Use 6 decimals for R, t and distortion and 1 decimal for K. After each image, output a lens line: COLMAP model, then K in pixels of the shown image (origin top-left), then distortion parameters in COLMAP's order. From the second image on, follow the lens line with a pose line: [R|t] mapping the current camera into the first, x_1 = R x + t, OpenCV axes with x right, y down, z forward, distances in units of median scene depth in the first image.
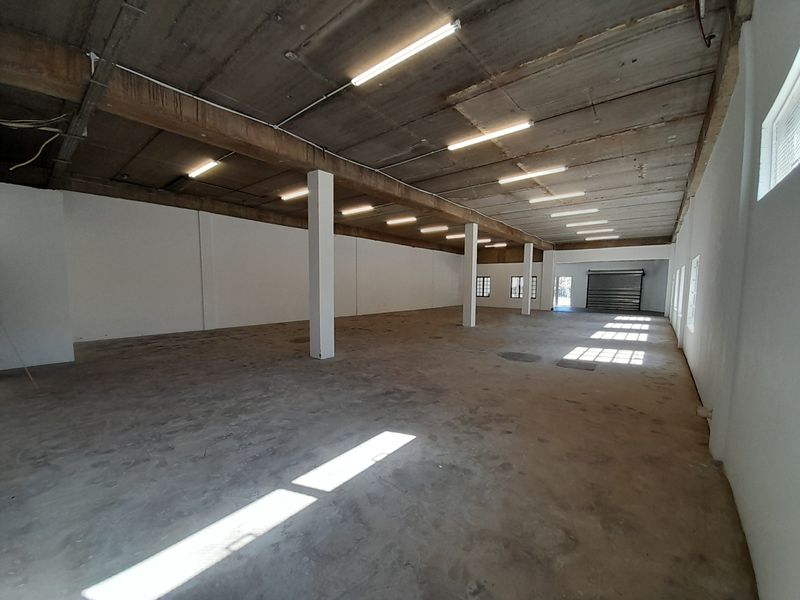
lens RADIAL K [[312.5, 0, 401.0], [0, 312.5, 312.0], [0, 0, 1]] dist [0.022803, -0.017725]
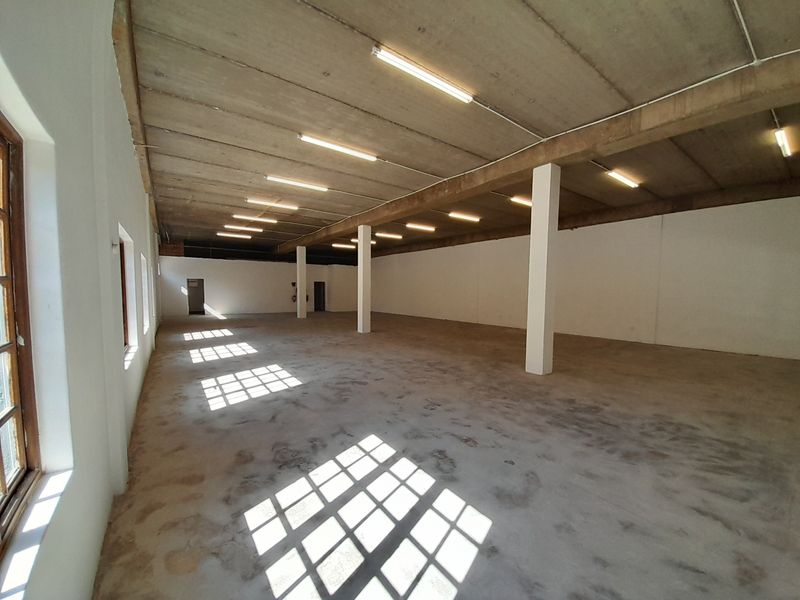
lens RADIAL K [[311.2, 0, 402.6], [0, 311.2, 310.7], [0, 0, 1]] dist [0.022274, -0.017769]
pose [[-0.248707, 0.055510, -0.966987, 0.758364], [-0.101485, 0.991368, 0.083011, -0.076033], [0.963247, 0.118780, -0.240927, 0.914210]]
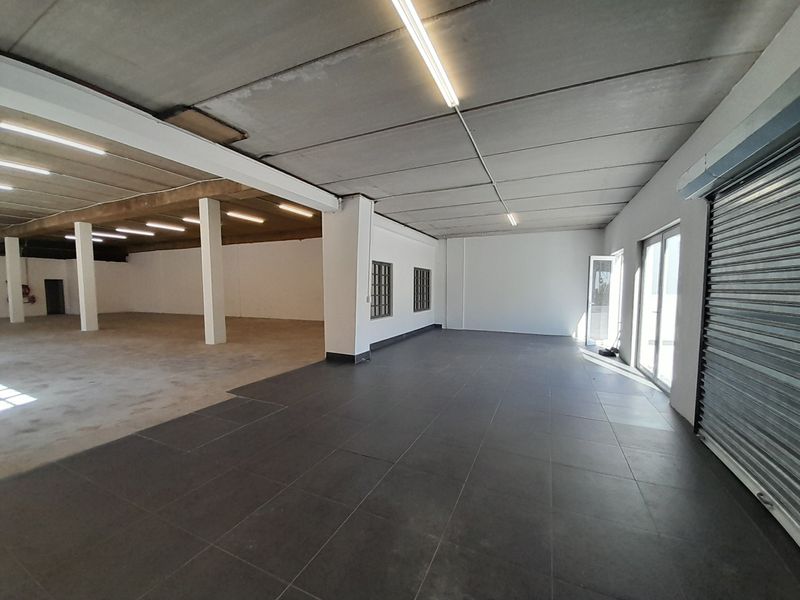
lens RADIAL K [[318.1, 0, 393.2], [0, 318.1, 310.8], [0, 0, 1]] dist [0.021896, -0.019134]
pose [[0.248881, 0.061008, -0.966611, 1.124110], [-0.086131, 0.995454, 0.040652, -0.104813], [0.964697, 0.073138, 0.253004, 1.331009]]
